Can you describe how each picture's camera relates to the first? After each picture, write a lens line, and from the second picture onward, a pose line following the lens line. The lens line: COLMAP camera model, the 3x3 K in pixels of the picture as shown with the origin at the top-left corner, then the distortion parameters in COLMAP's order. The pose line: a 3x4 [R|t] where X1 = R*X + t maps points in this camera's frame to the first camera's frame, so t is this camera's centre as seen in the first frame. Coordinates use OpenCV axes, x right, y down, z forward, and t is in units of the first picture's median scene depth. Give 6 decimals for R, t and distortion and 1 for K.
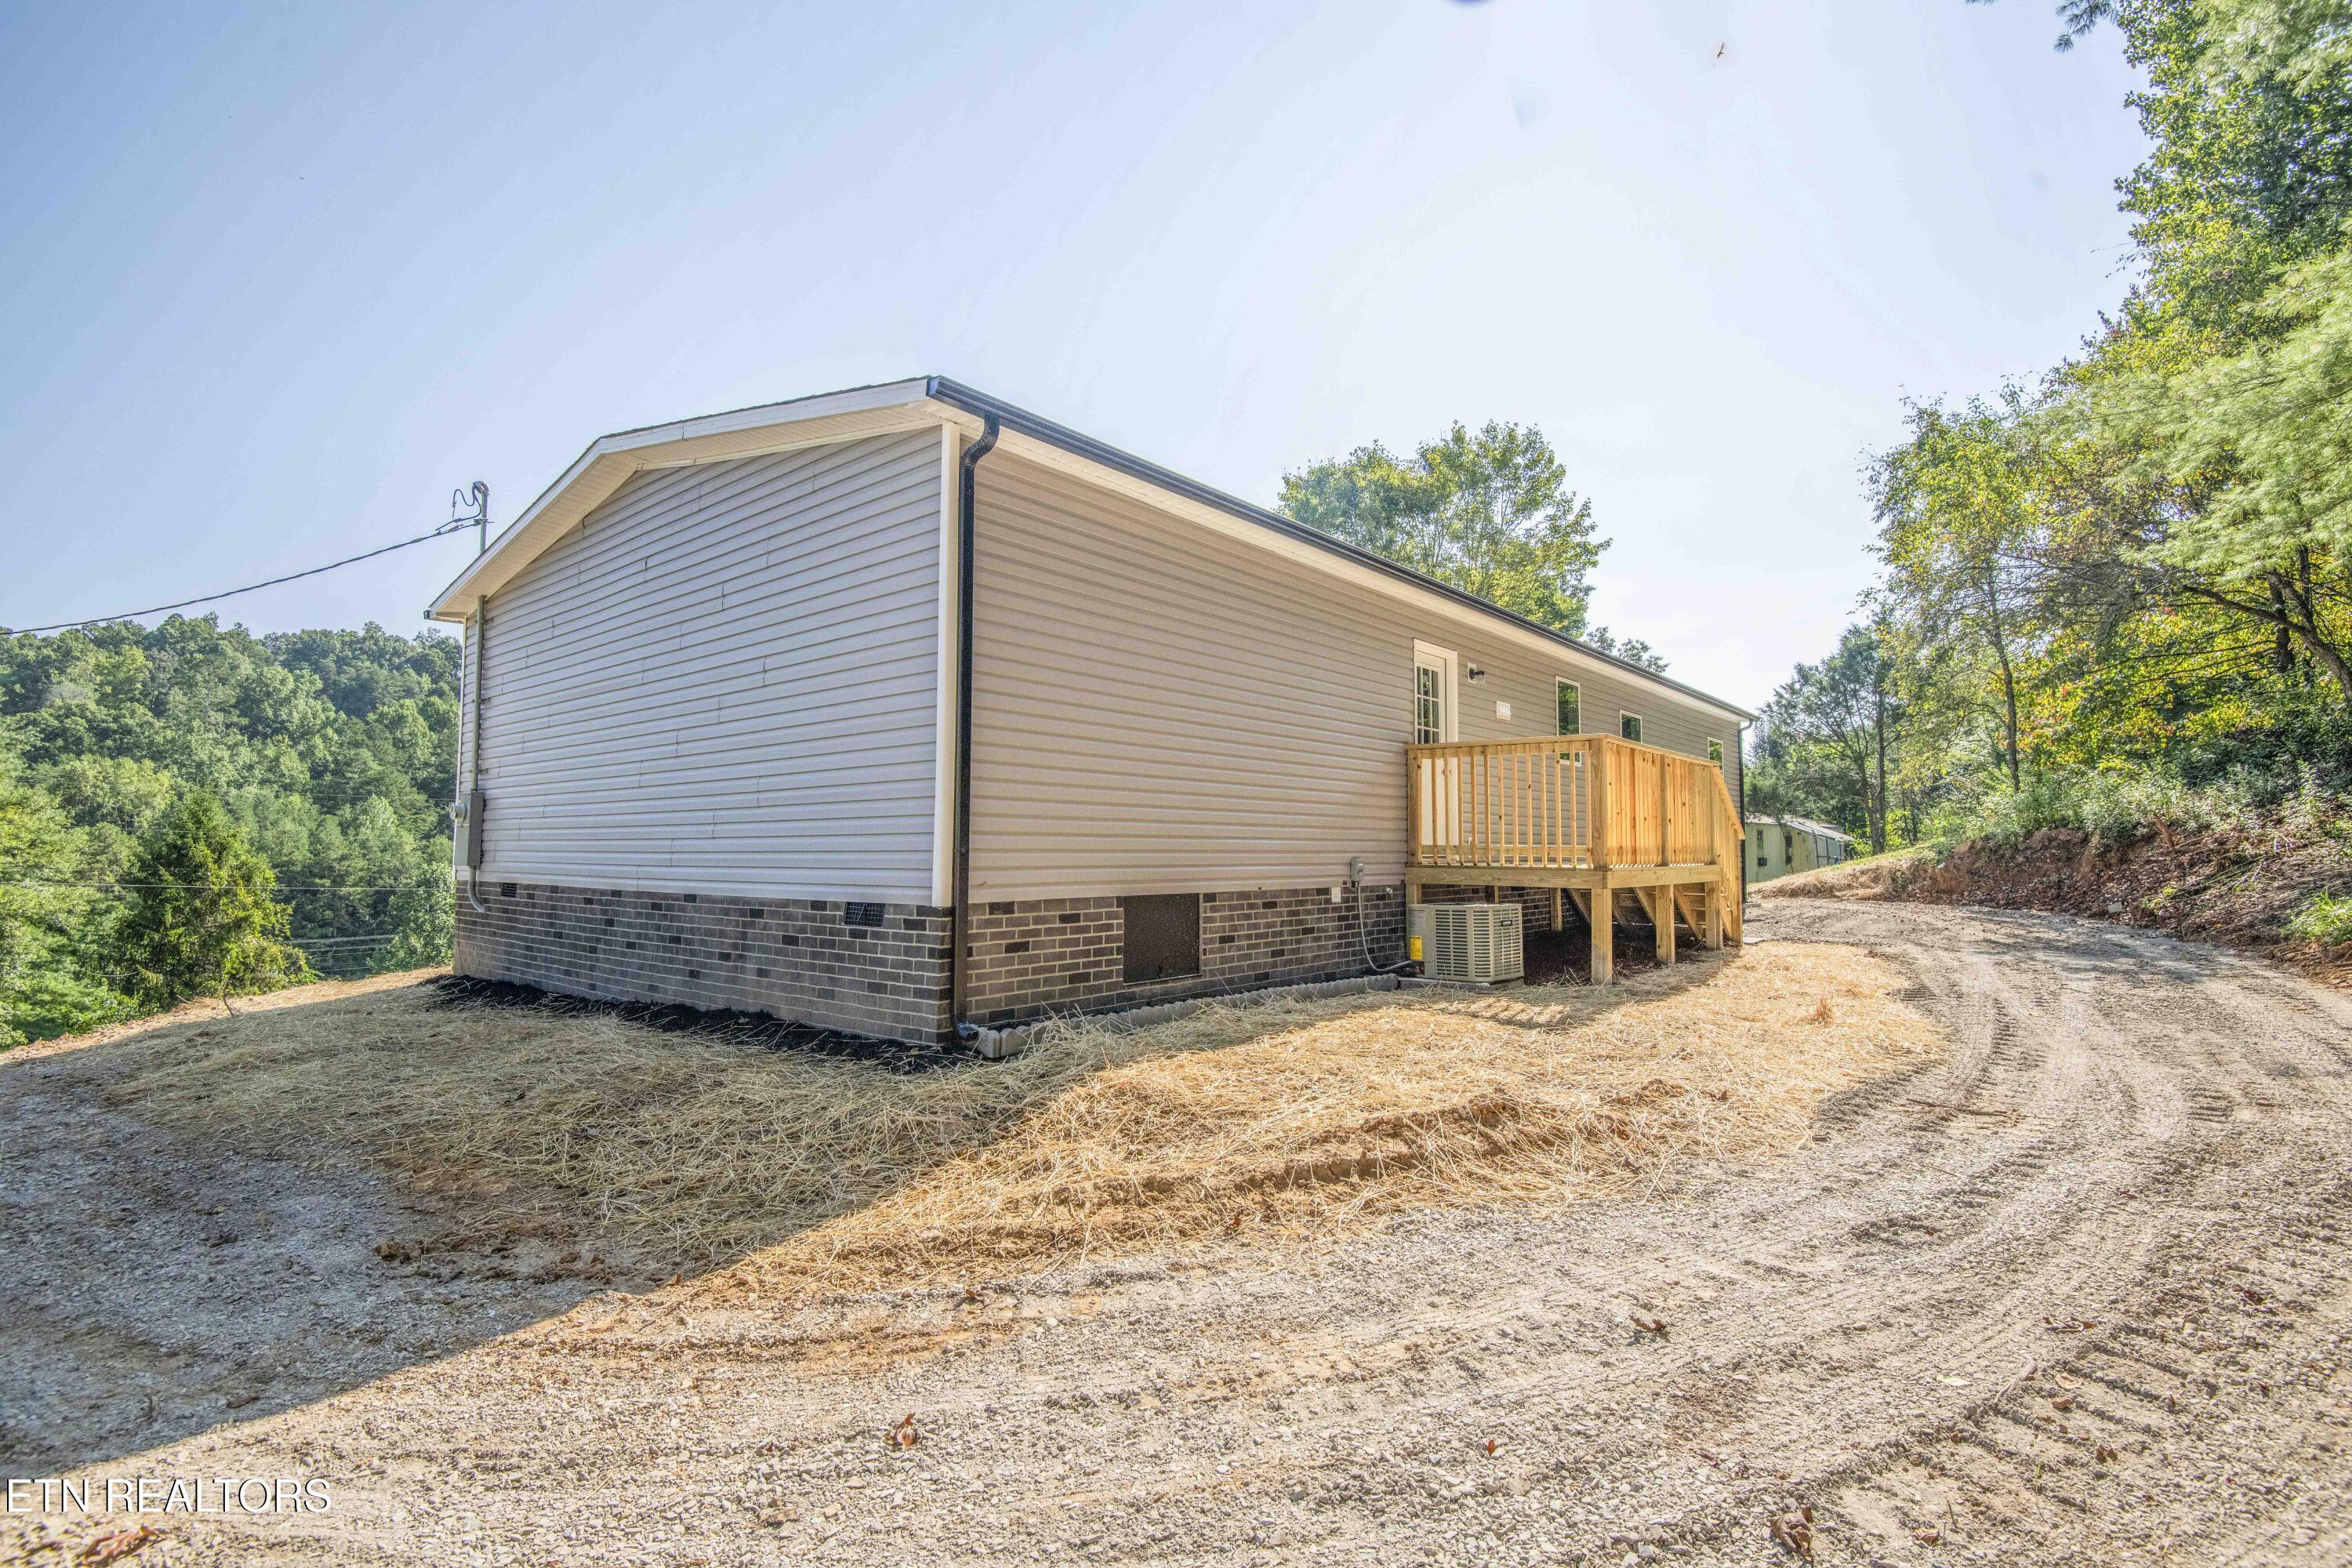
lens RADIAL K [[1089.6, 0, 1187.5], [0, 1089.6, 785.4], [0, 0, 1]] dist [-0.008460, -0.019529]
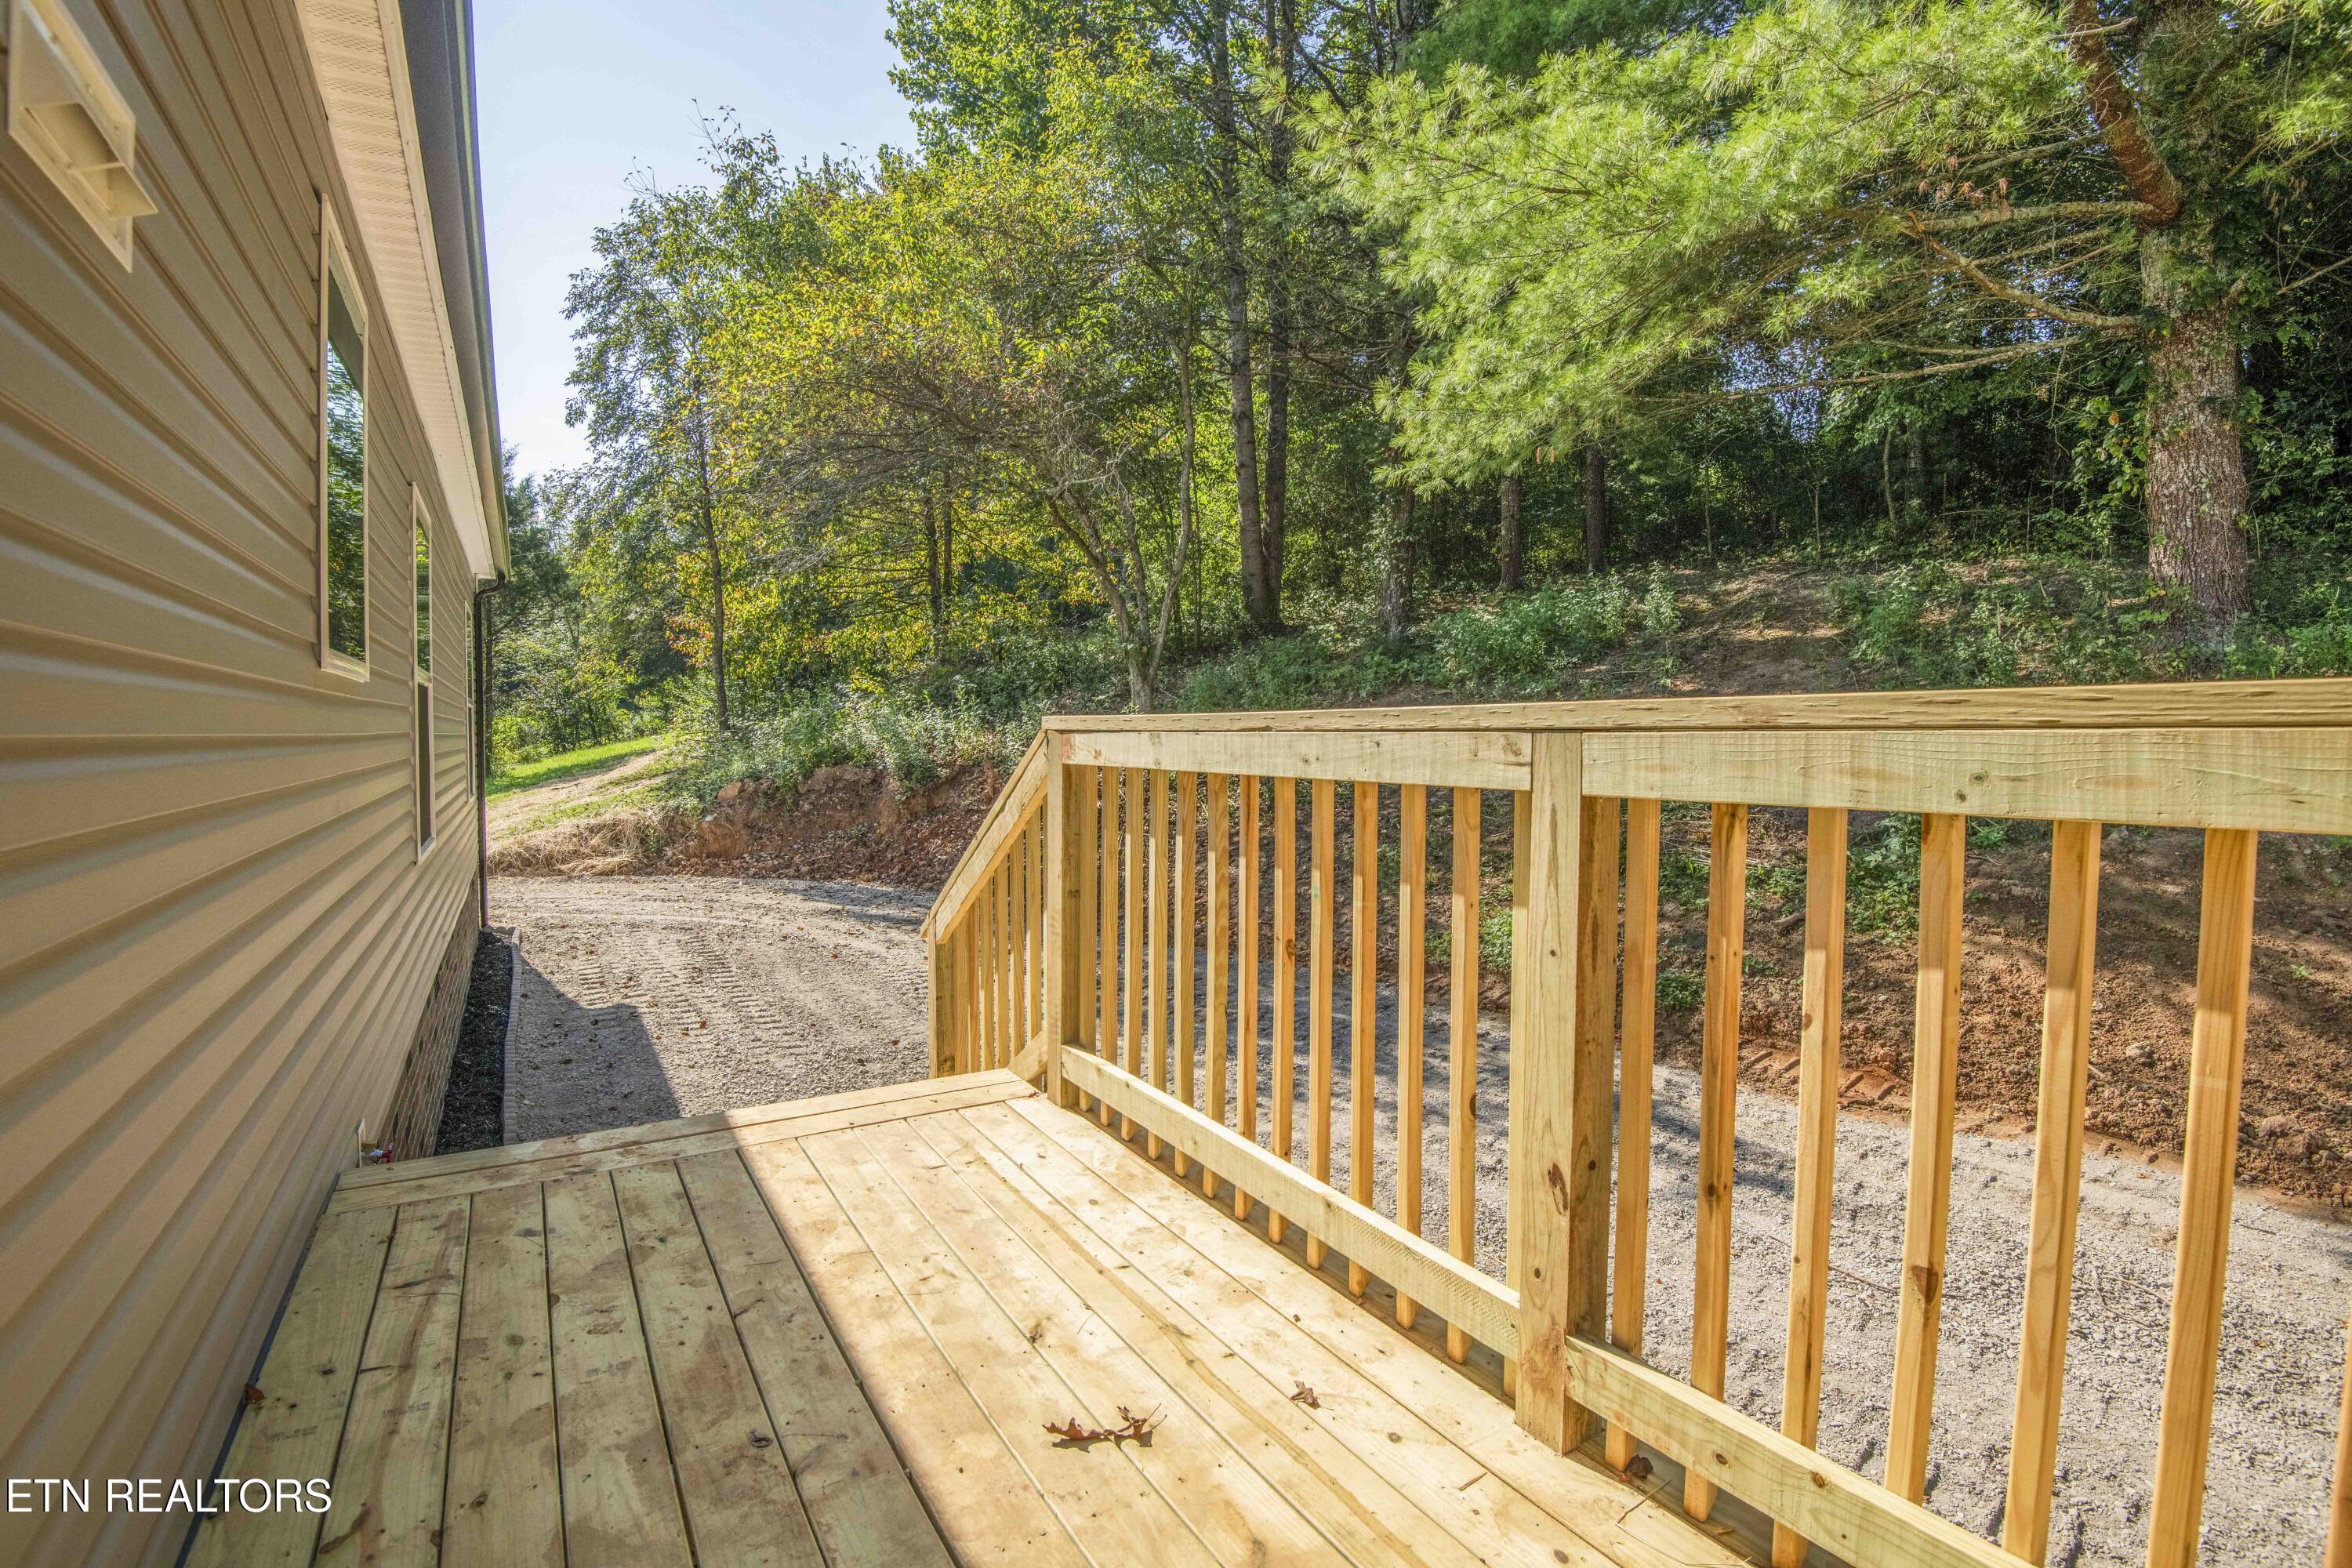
lens RADIAL K [[1089.6, 0, 1187.5], [0, 1089.6, 785.4], [0, 0, 1]] dist [-0.008460, -0.019529]
pose [[0.326370, -0.047279, 0.944059, 0.116098], [-0.055303, 0.996082, 0.069003, -0.014984], [-0.943623, -0.074730, 0.322477, 0.458162]]
